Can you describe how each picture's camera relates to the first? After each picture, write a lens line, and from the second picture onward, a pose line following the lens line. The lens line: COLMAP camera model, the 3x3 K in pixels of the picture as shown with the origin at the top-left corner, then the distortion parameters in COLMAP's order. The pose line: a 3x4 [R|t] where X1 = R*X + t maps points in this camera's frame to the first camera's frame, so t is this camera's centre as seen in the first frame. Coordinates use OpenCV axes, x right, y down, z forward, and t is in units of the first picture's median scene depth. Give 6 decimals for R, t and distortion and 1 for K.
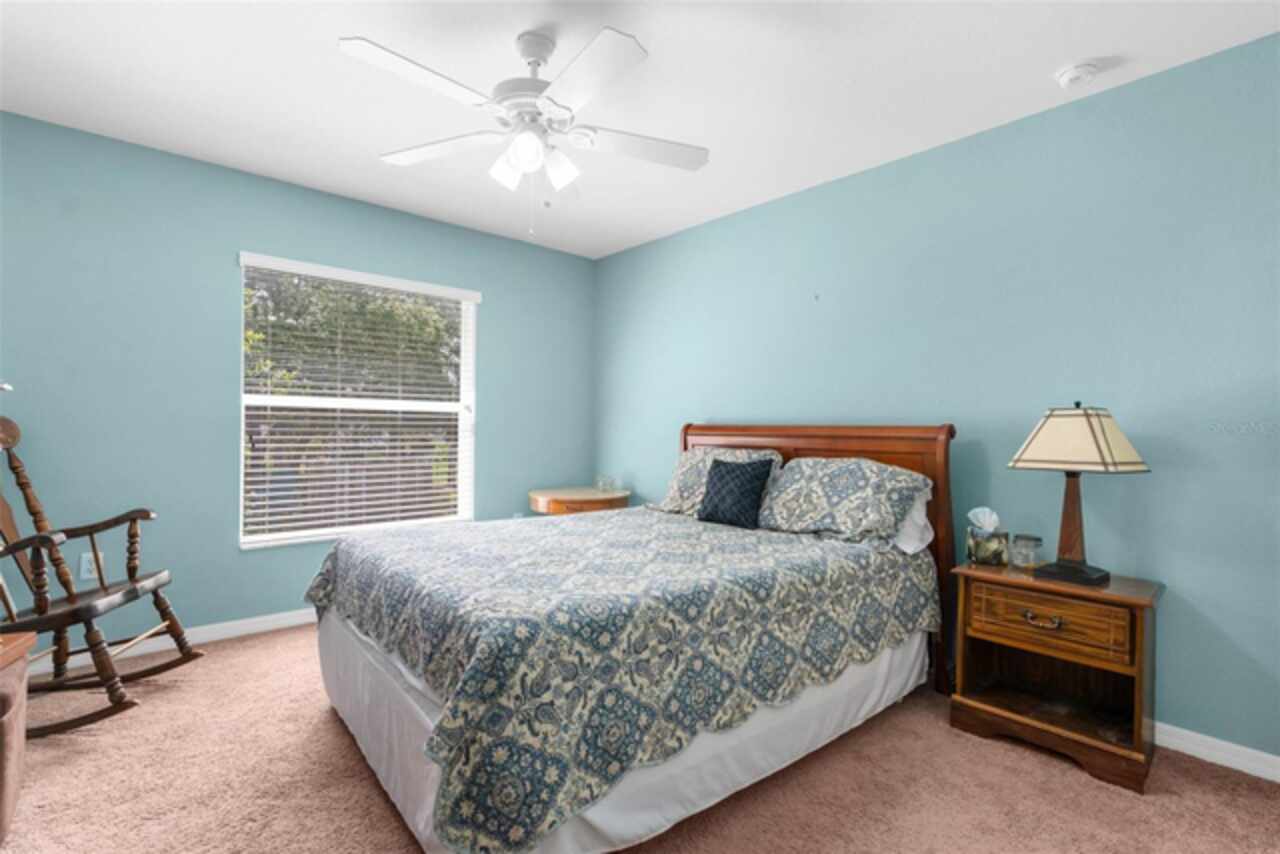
lens RADIAL K [[569.3, 0, 642.9], [0, 569.3, 428.3], [0, 0, 1]] dist [-0.003348, -0.000003]
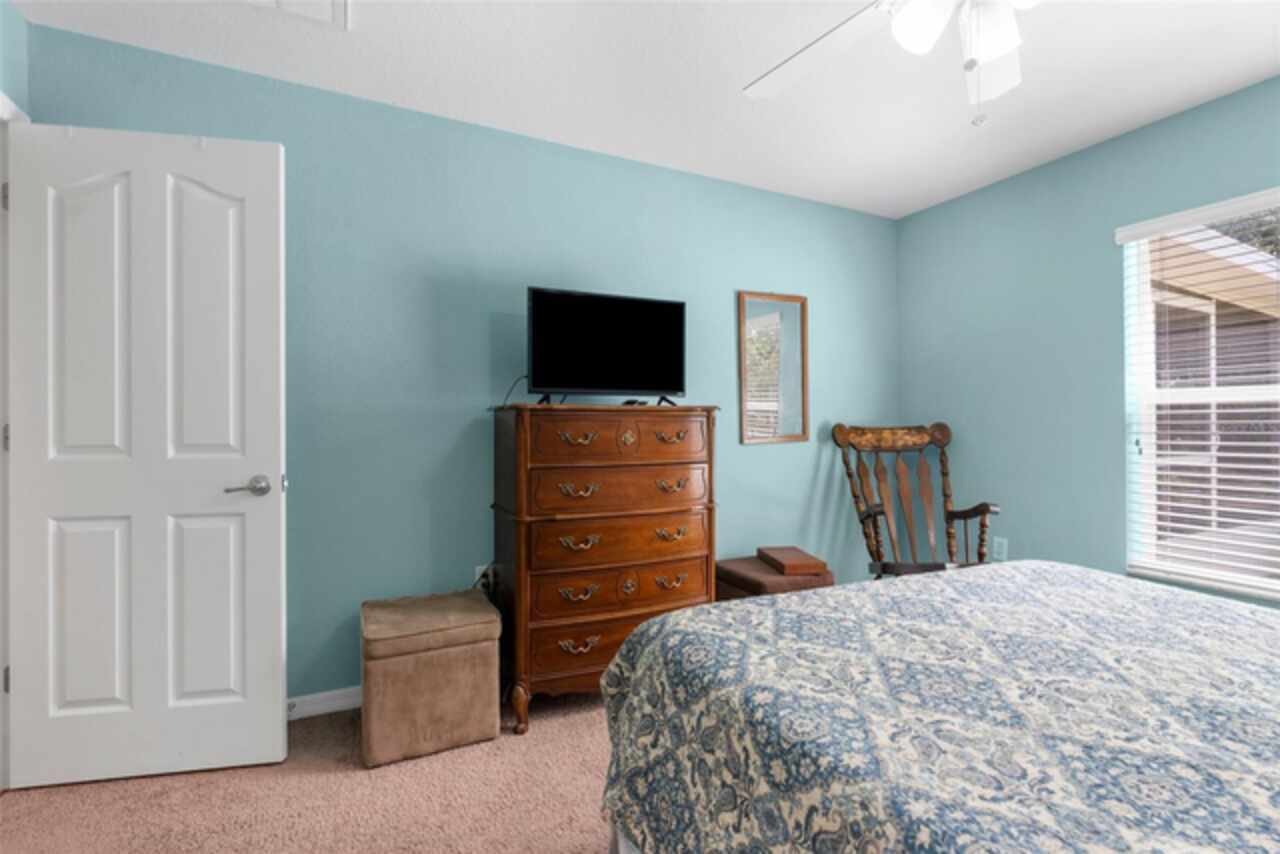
lens RADIAL K [[569.3, 0, 642.9], [0, 569.3, 428.3], [0, 0, 1]] dist [-0.003348, -0.000003]
pose [[-0.255608, -0.012974, -0.966693, 0.368111], [0.005602, 0.999873, -0.014901, 0.004441], [0.966764, -0.009224, -0.255503, 0.585653]]
